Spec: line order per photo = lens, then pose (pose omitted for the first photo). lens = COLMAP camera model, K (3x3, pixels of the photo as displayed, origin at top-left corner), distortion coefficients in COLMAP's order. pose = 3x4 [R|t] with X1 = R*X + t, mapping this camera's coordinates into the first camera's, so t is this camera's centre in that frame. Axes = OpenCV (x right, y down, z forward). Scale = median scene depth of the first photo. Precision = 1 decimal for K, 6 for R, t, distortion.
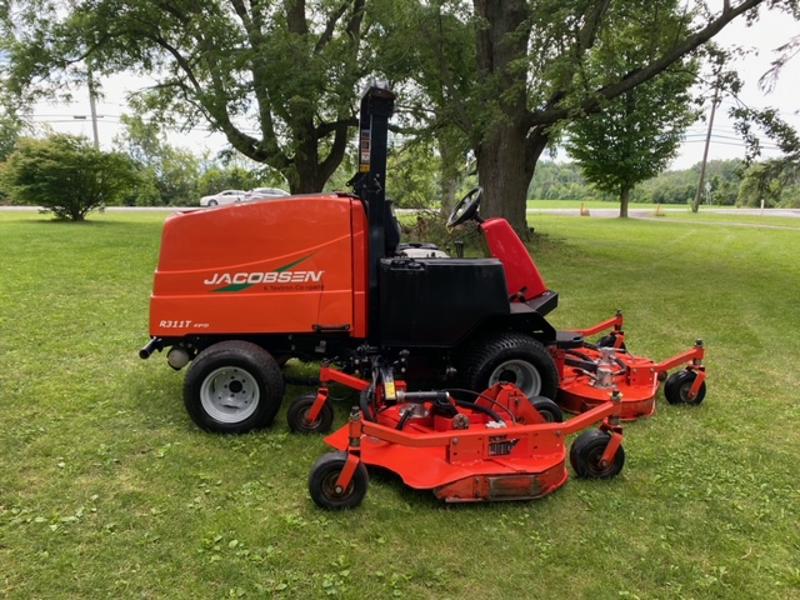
lens RADIAL K [[604.2, 0, 401.3], [0, 604.2, 300.7], [0, 0, 1]] dist [0.027163, -0.000674]
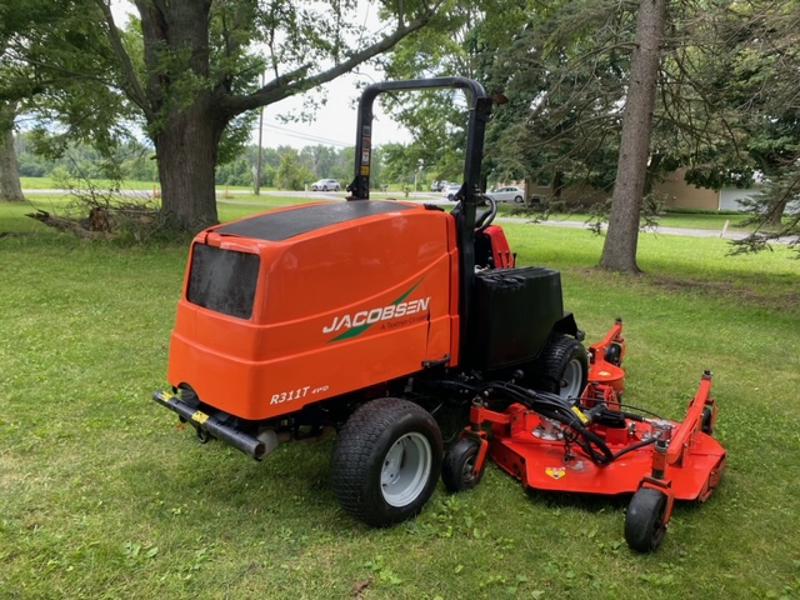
lens RADIAL K [[604.2, 0, 400.5], [0, 604.2, 298.8], [0, 0, 1]] dist [0.027163, -0.000674]
pose [[0.755913, -0.113096, 0.644829, -0.714385], [0.094953, 0.993490, 0.062936, -0.104953], [-0.647749, 0.013655, 0.761731, 0.379076]]
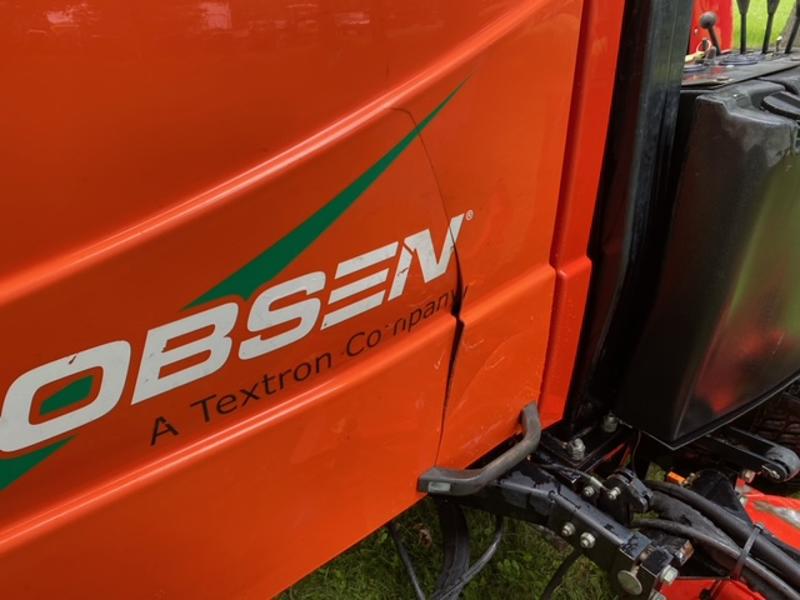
lens RADIAL K [[604.2, 0, 398.4], [0, 604.2, 302.8], [0, 0, 1]] dist [0.027163, -0.000674]
pose [[0.839195, -0.277382, 0.467773, -0.235754], [0.087865, 0.917999, 0.386727, -0.094889], [-0.536686, -0.283438, 0.794752, 0.868926]]
